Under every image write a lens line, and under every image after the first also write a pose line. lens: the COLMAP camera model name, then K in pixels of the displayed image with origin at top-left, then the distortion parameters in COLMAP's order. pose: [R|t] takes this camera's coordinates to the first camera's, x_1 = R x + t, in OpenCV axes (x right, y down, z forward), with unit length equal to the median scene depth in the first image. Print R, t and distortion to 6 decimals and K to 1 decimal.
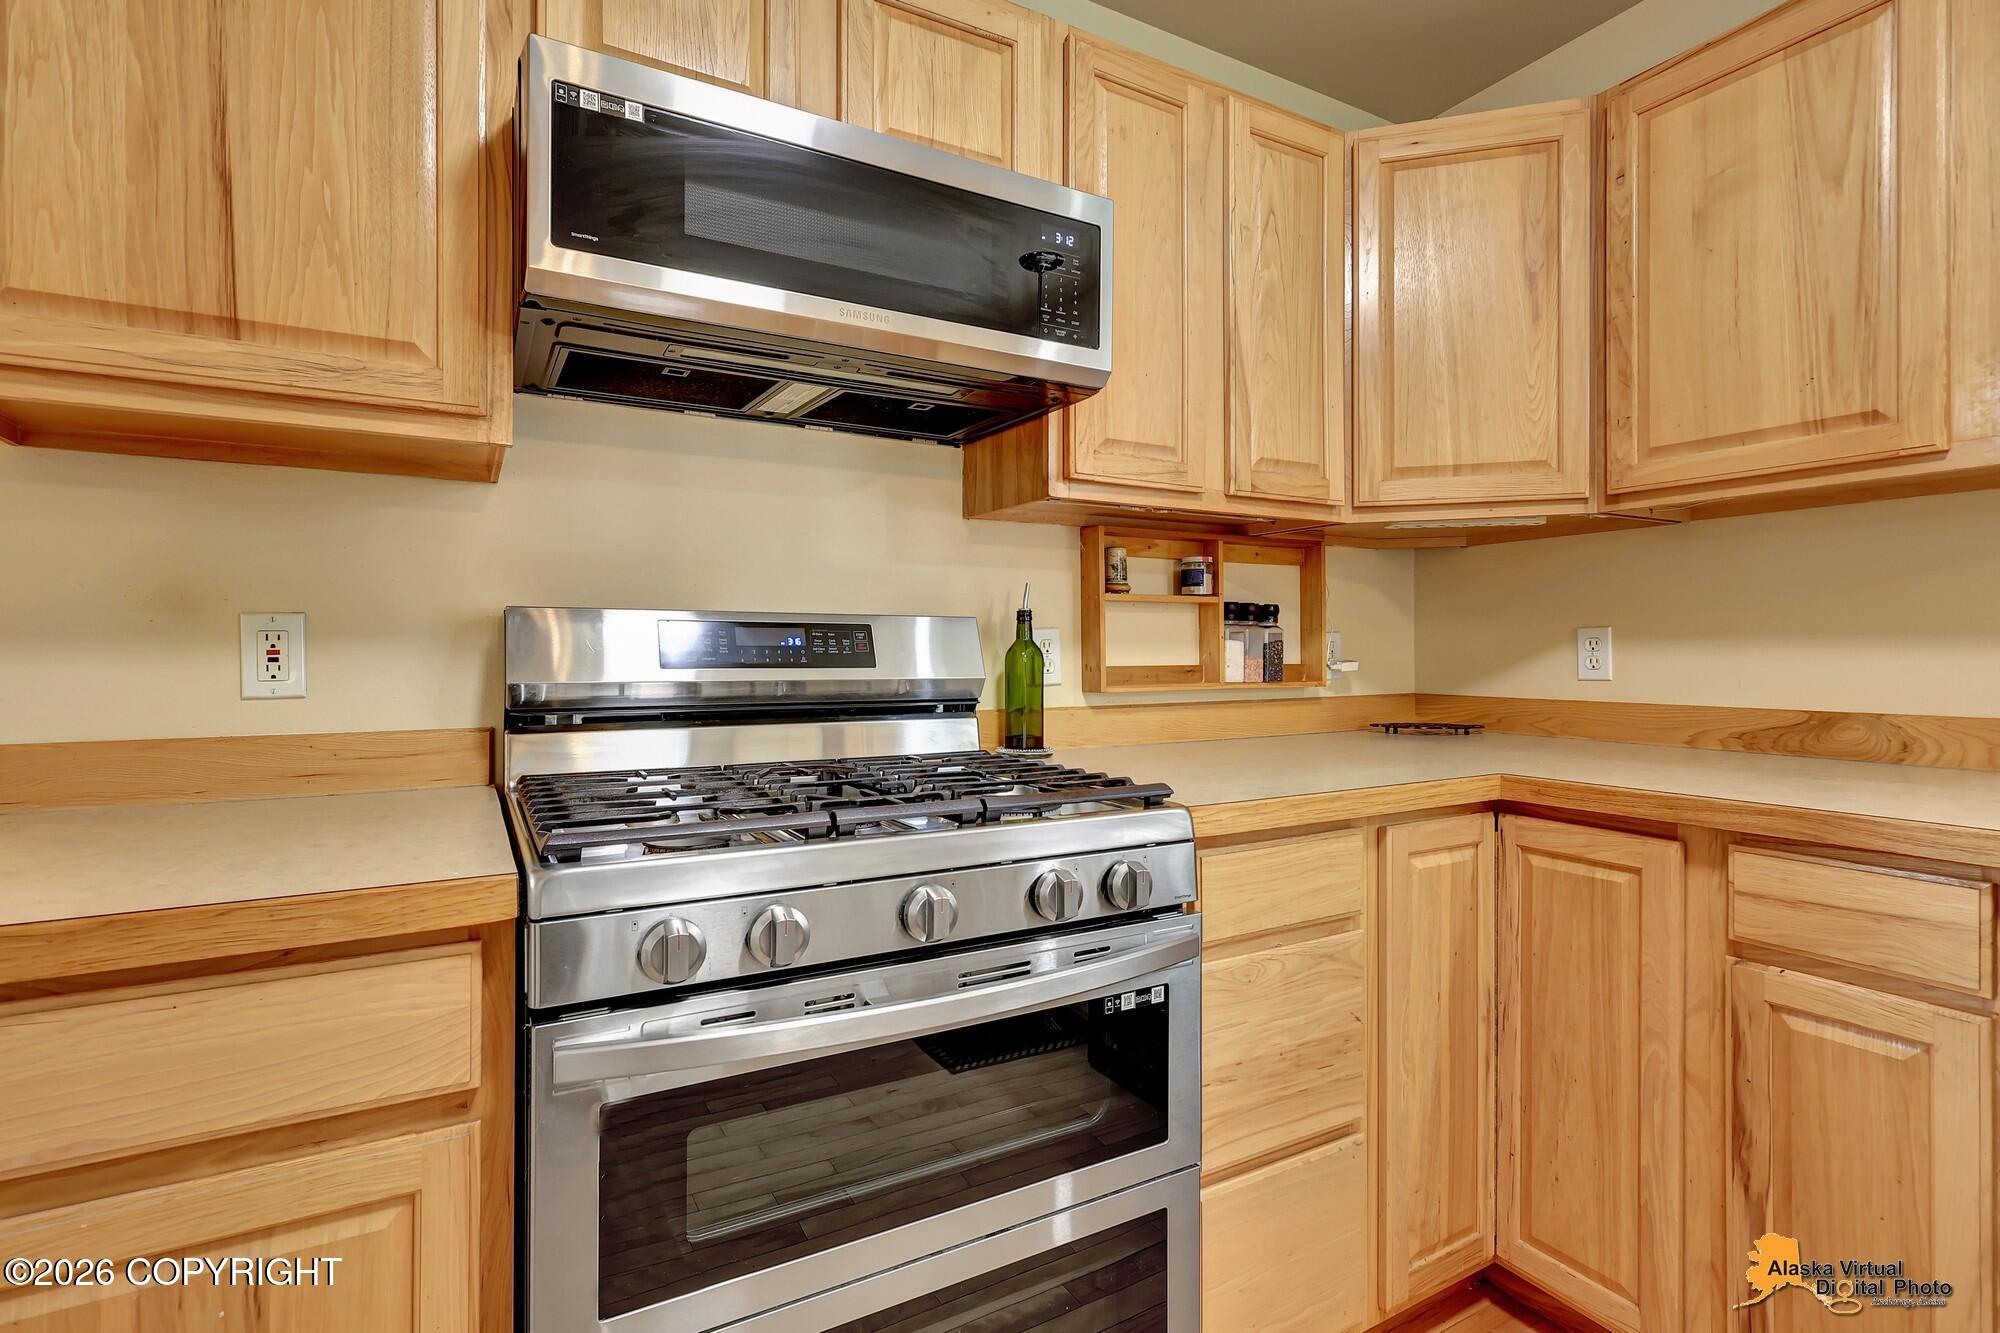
lens RADIAL K [[945.6, 0, 994.0], [0, 945.6, 650.5], [0, 0, 1]] dist [0.001498, 0.000794]
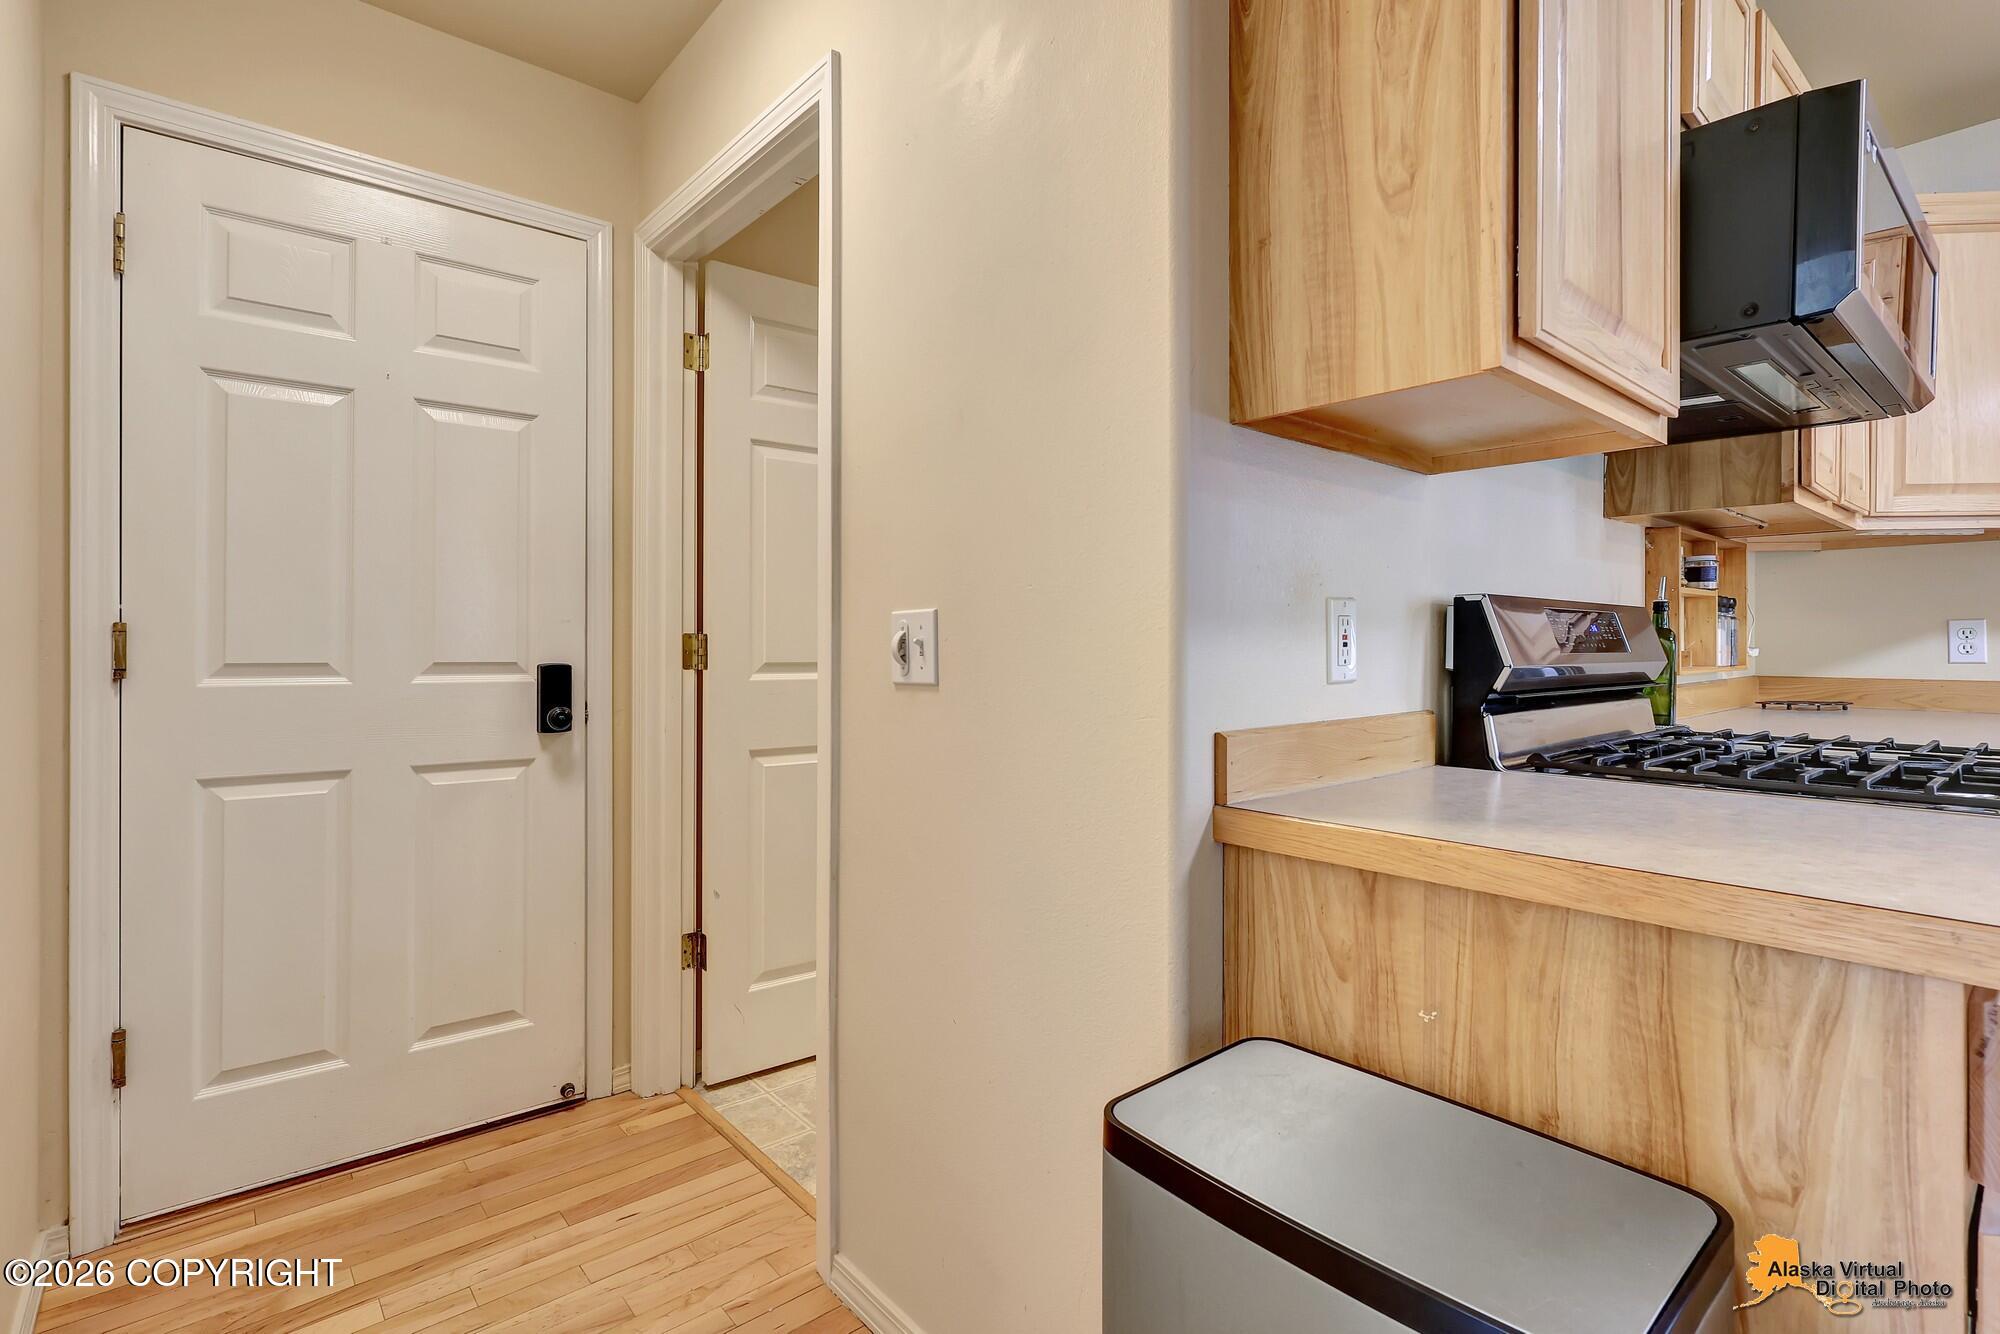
lens RADIAL K [[963.9, 0, 999.7], [0, 963.9, 639.6], [0, 0, 1]] dist [-0.004114, 0.000184]
pose [[0.978989, 0.000395, 0.203911, -0.945705], [0.000156, 0.999996, -0.002687, 0.005006], [-0.203911, 0.002662, 0.978986, 0.050534]]
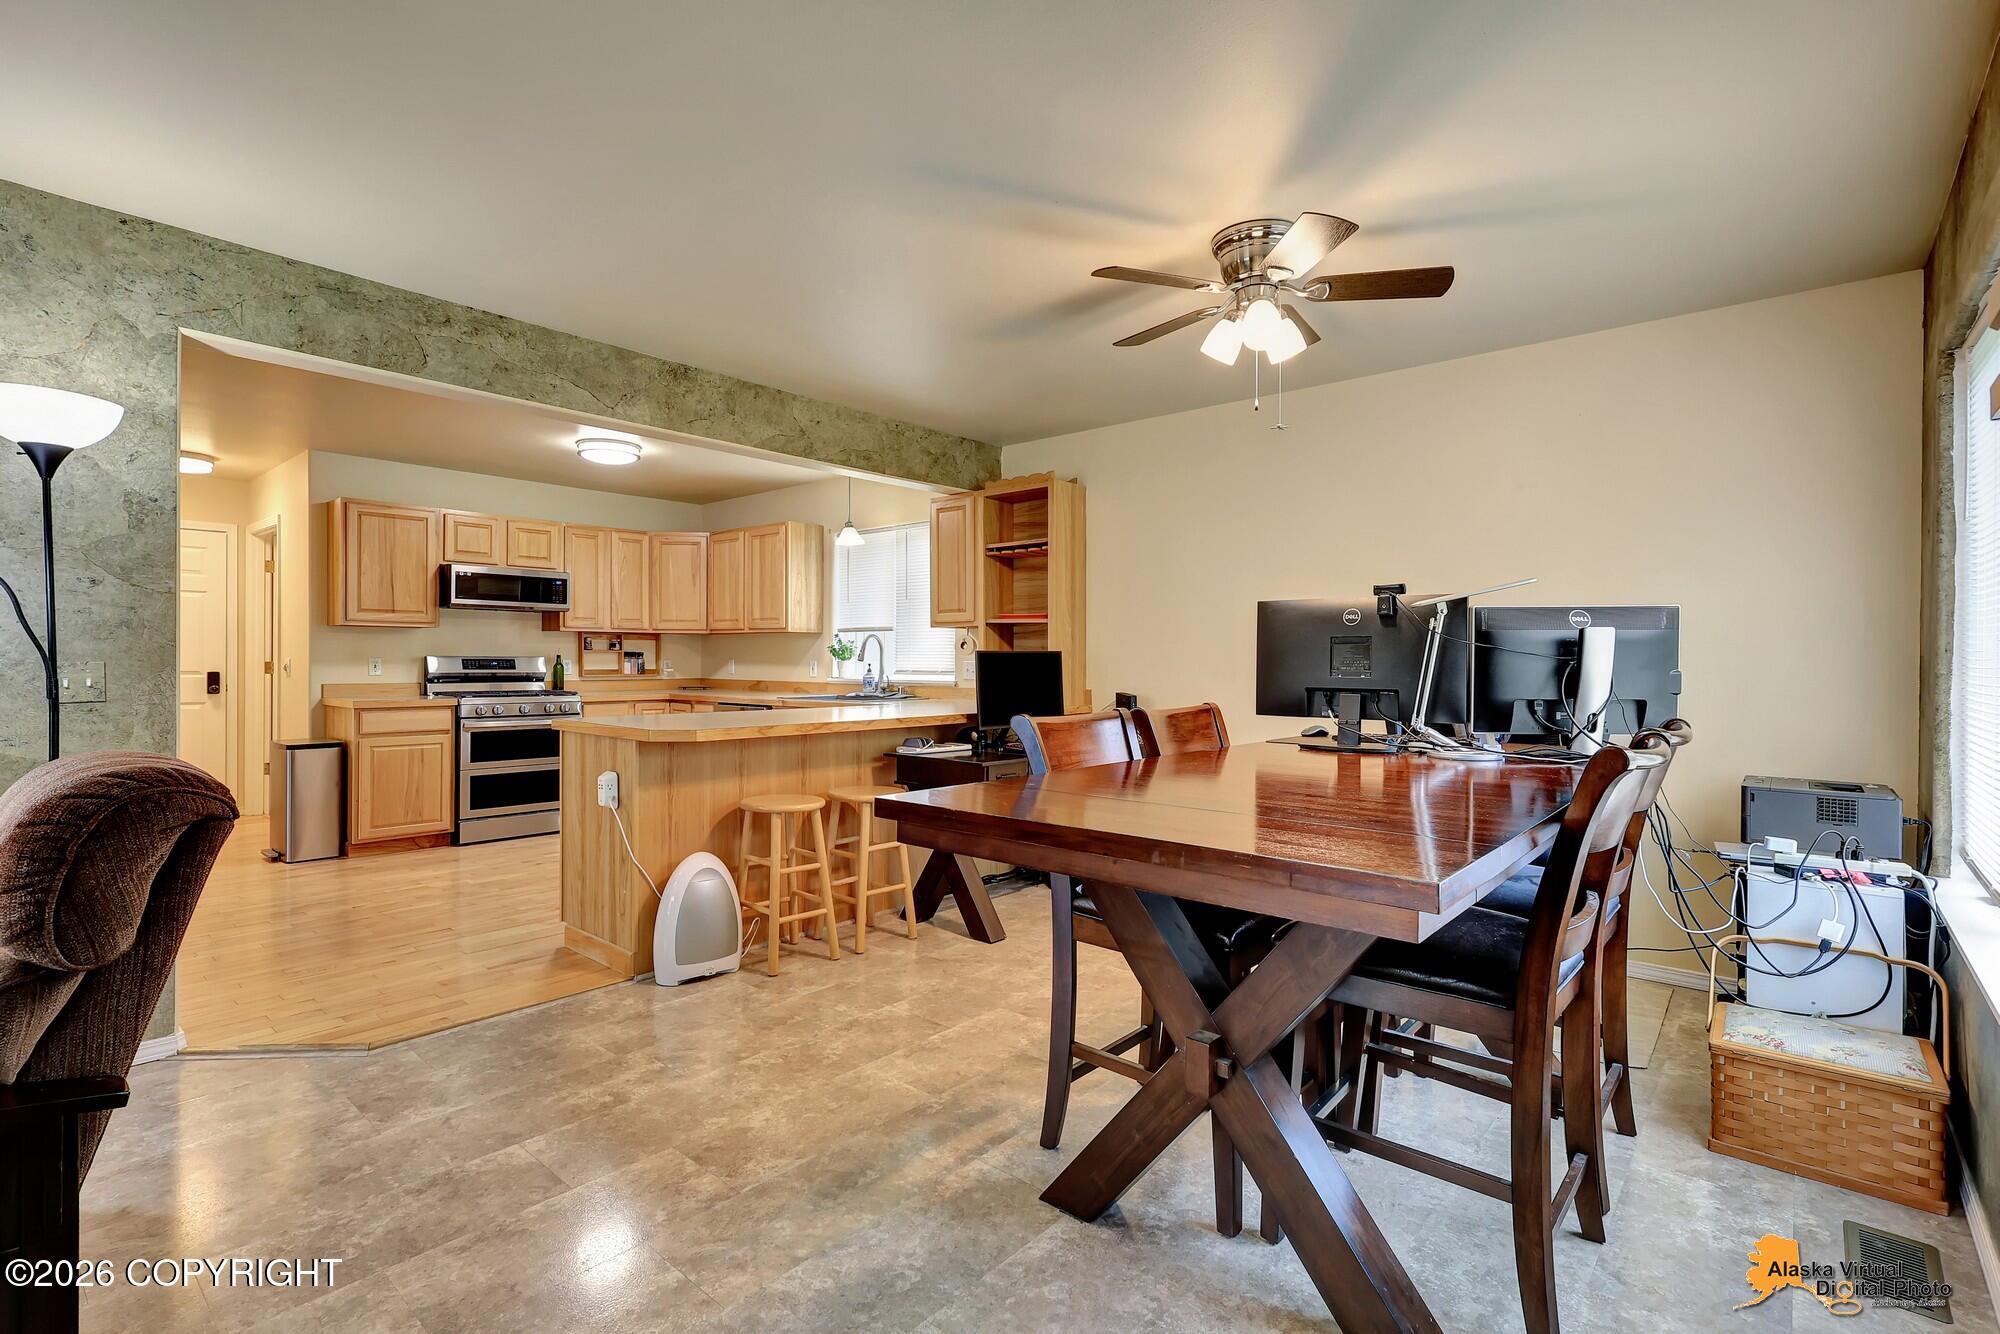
lens RADIAL K [[925.6, 0, 993.8], [0, 925.6, 662.8], [0, 0, 1]] dist [0.002317, 0.000652]
pose [[0.939396, 0.004959, 0.342798, 0.403347], [-0.006093, 0.999979, 0.002232, -0.029263], [-0.342780, -0.004185, 0.939406, -3.159331]]
